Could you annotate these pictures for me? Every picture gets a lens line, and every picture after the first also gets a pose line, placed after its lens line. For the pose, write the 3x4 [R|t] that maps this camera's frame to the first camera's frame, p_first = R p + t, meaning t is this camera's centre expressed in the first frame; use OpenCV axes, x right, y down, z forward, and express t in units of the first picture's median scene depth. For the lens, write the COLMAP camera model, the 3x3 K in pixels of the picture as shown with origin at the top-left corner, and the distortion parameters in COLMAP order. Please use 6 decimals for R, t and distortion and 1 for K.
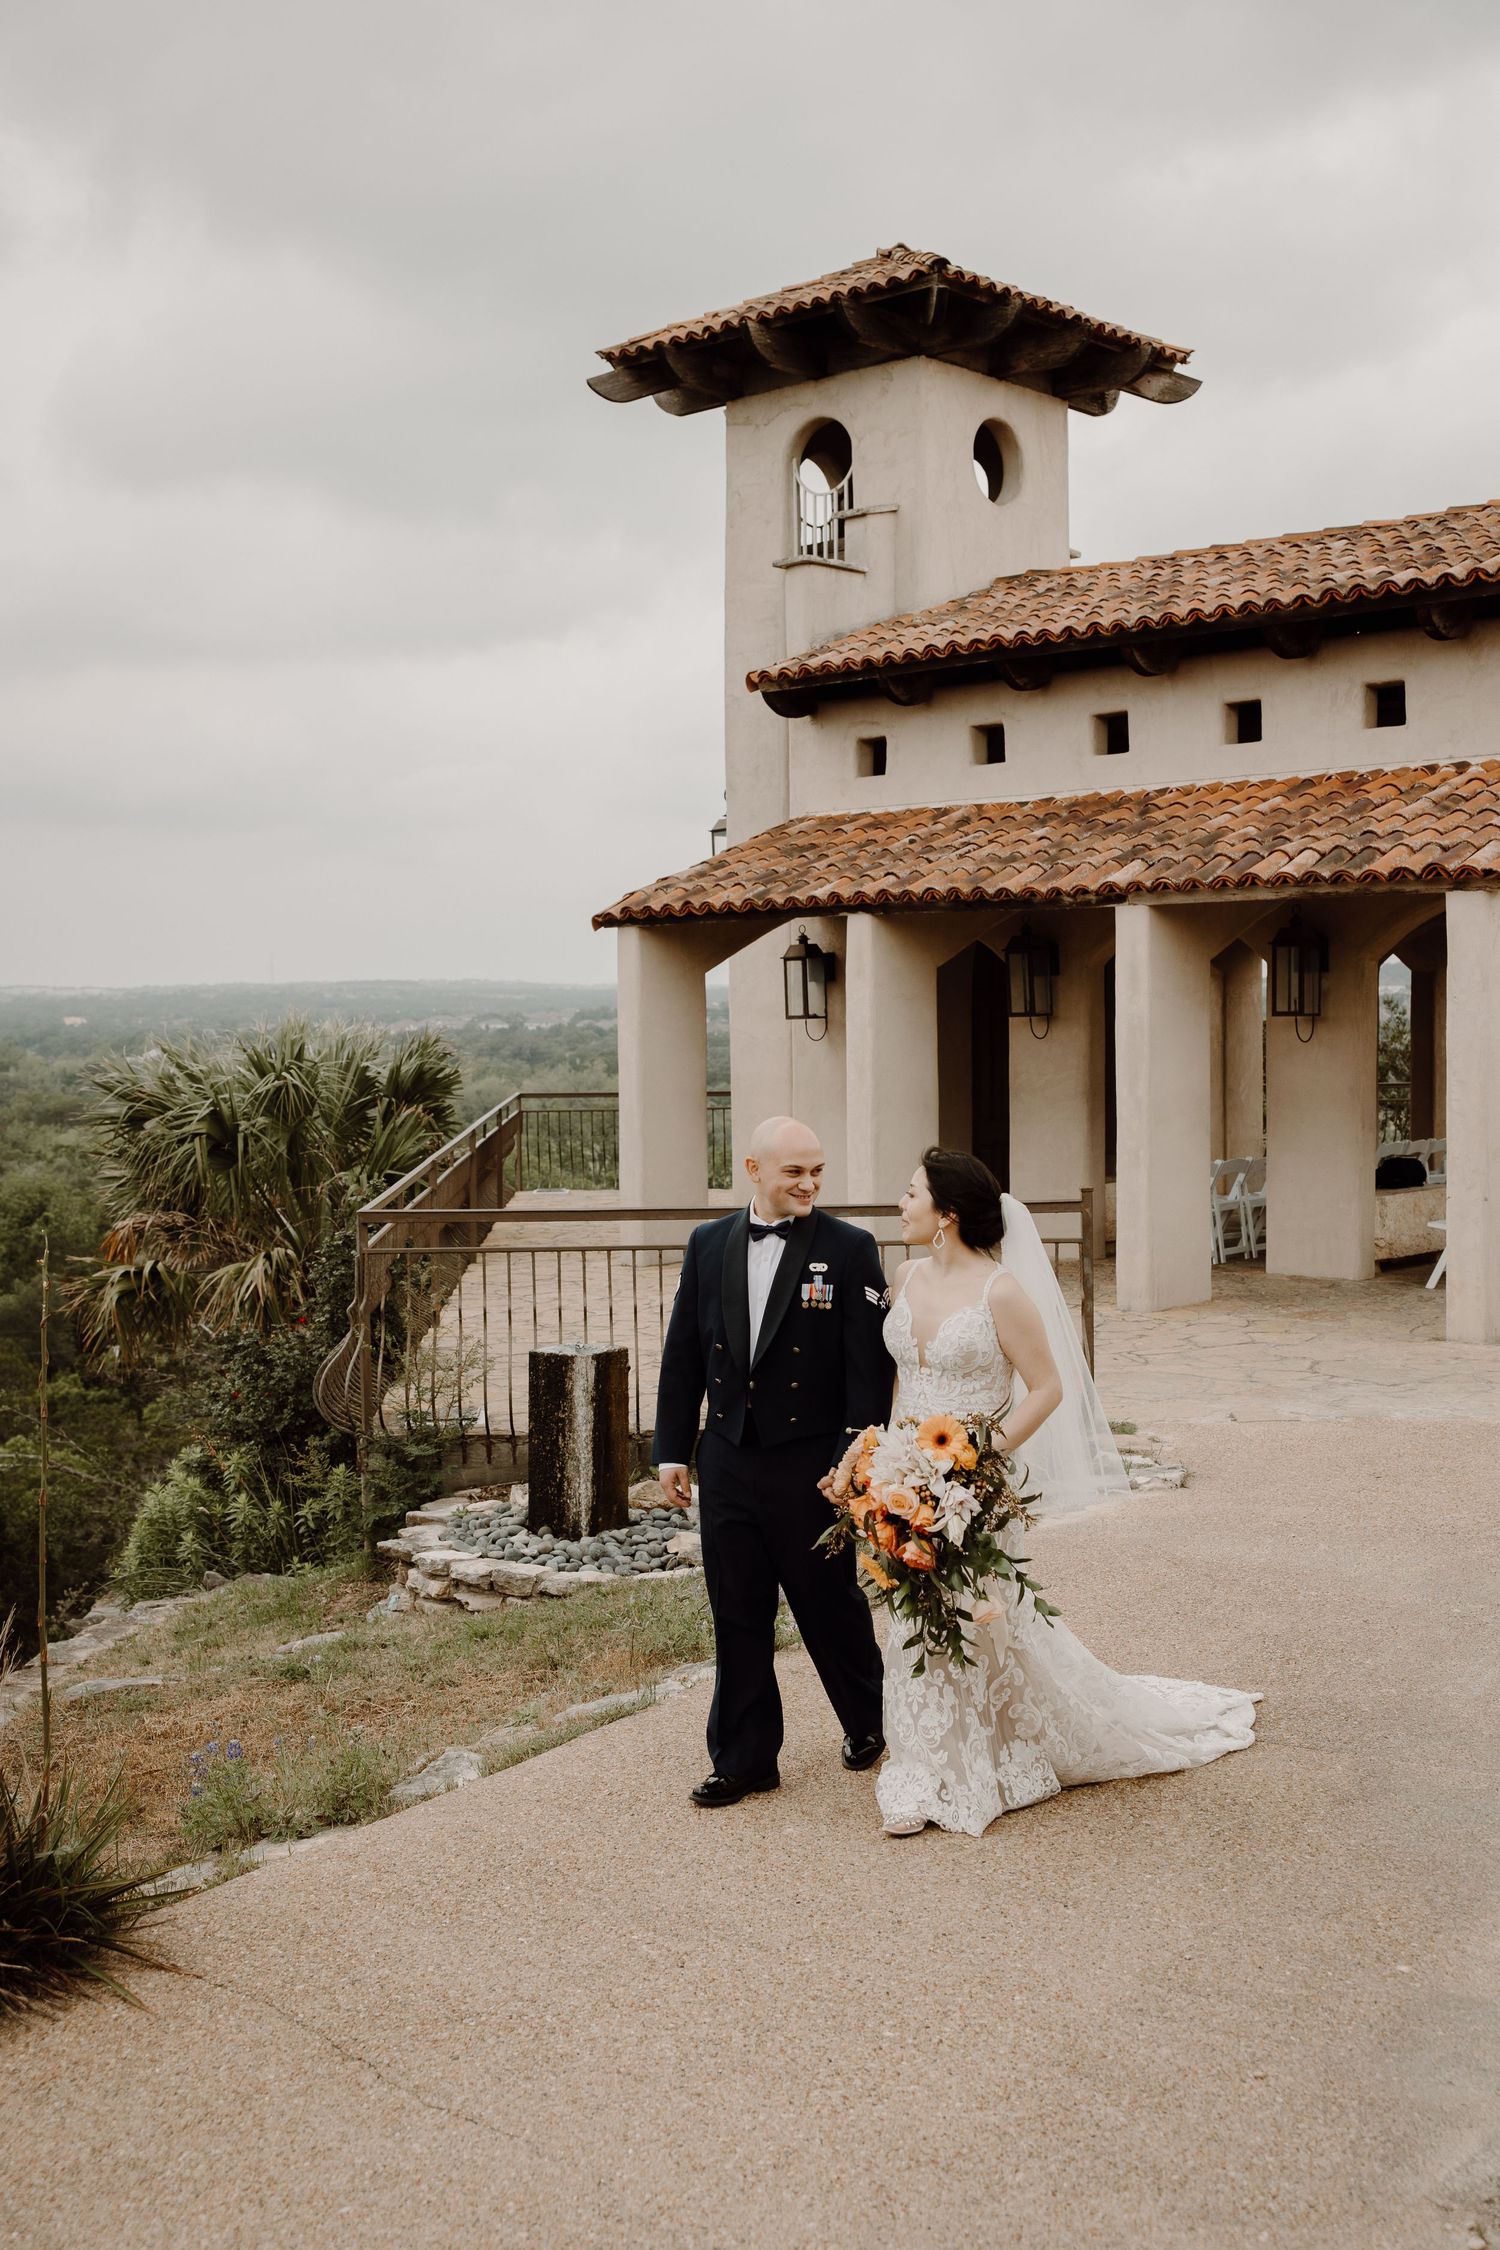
lens RADIAL K [[2419.4, 0, 750.0], [0, 2419.4, 1125.0], [0, 0, 1]] dist [-0.000527, 0.000477]
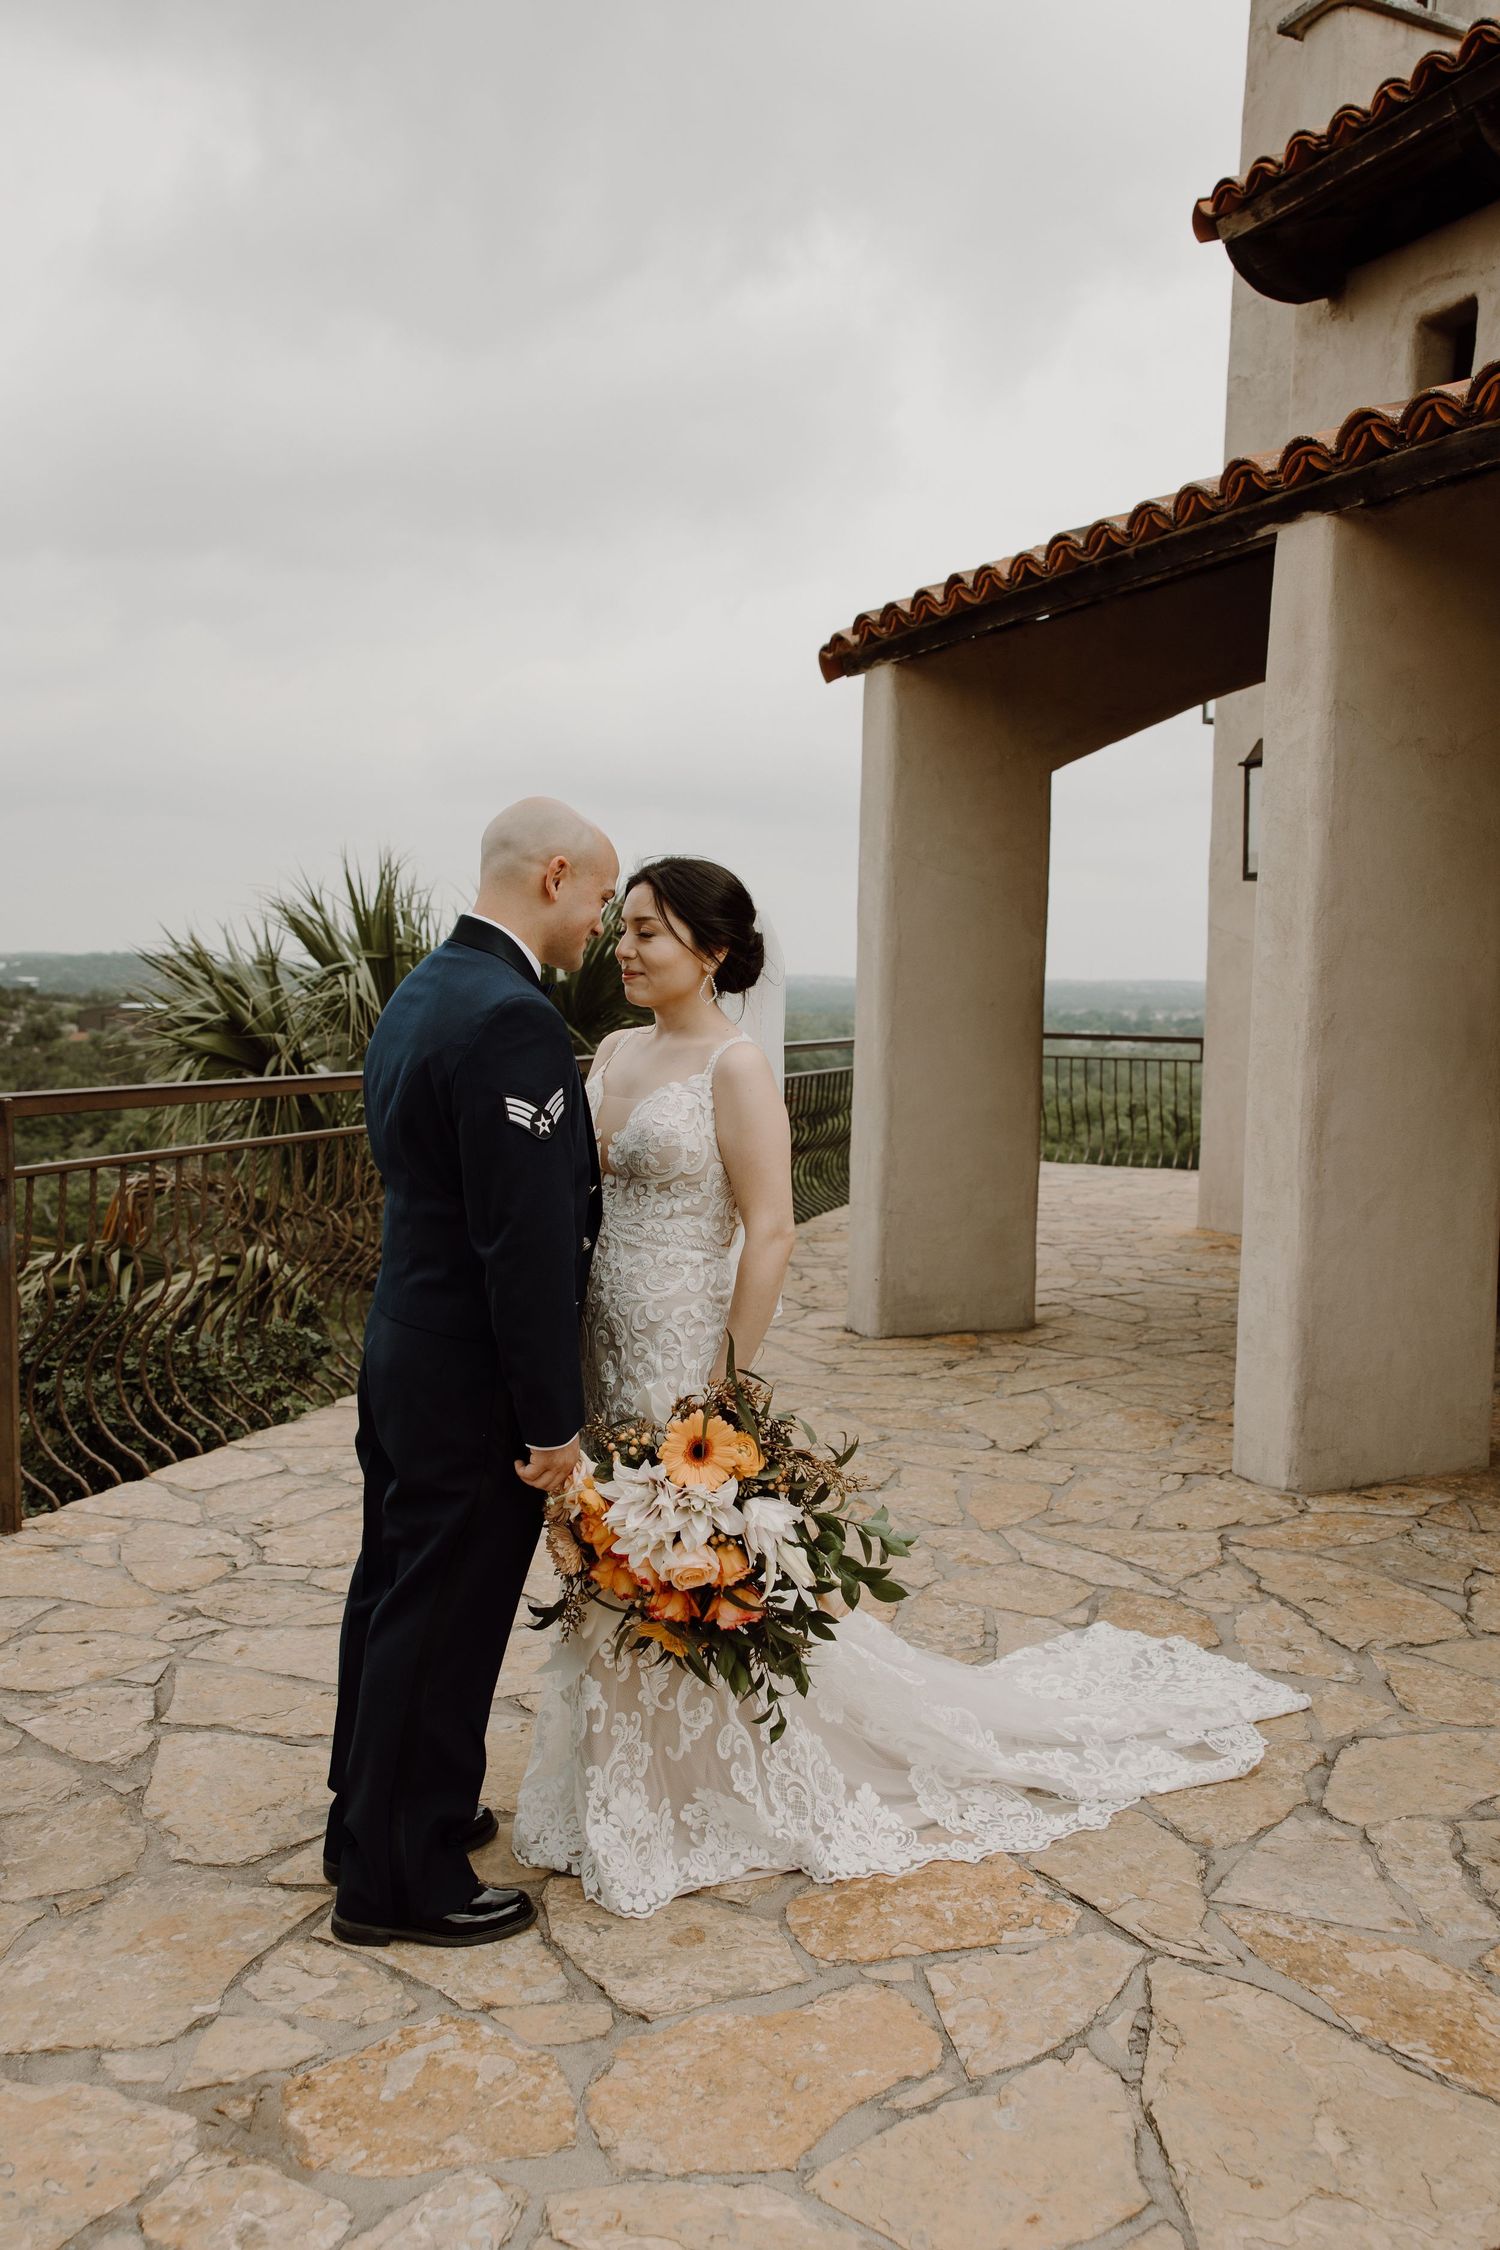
lens RADIAL K [[1714.9, 0, 750.0], [0, 1714.9, 1125.0], [0, 0, 1]] dist [0.003162, -0.008233]
pose [[0.918856, 0.057771, -0.390340, 0.066066], [-0.049155, 0.998277, 0.032039, 0.003149], [0.391519, -0.010252, 0.920113, 0.622862]]
